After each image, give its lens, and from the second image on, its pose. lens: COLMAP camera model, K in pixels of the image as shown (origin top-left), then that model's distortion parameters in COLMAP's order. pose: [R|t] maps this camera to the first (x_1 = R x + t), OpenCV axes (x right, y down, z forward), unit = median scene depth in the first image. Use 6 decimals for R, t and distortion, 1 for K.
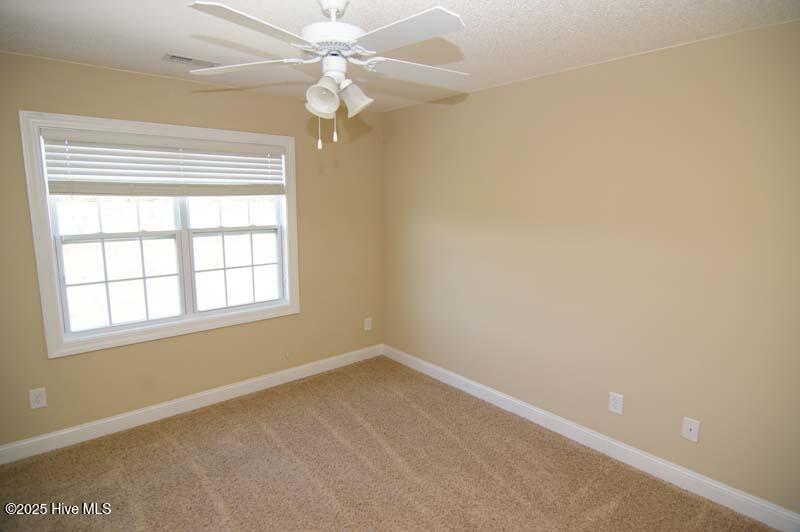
lens RADIAL K [[403.4, 0, 399.5], [0, 403.4, 253.7], [0, 0, 1]] dist [-0.002422, -0.000826]
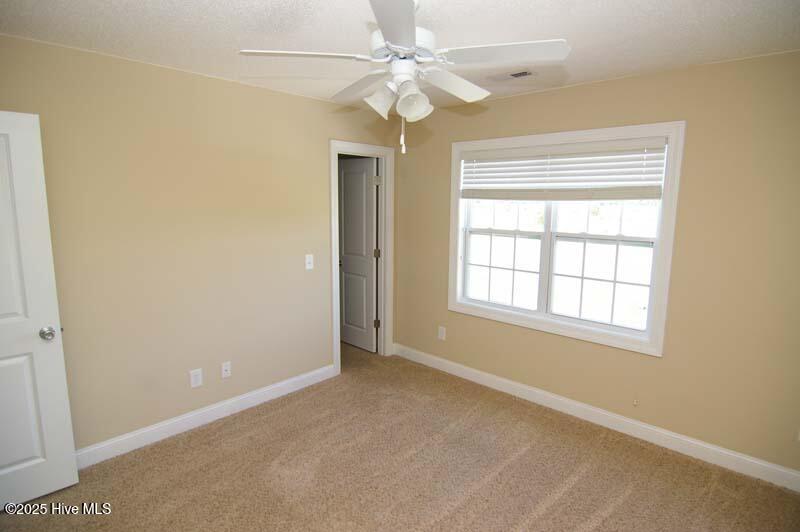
lens RADIAL K [[437.5, 0, 400.2], [0, 437.5, 261.4], [0, 0, 1]] dist [0.003280, -0.000752]
pose [[0.155180, 0.138454, -0.978136, 0.635441], [-0.147070, 0.982334, 0.115716, -0.071601], [0.976877, 0.125898, 0.172801, 0.519117]]
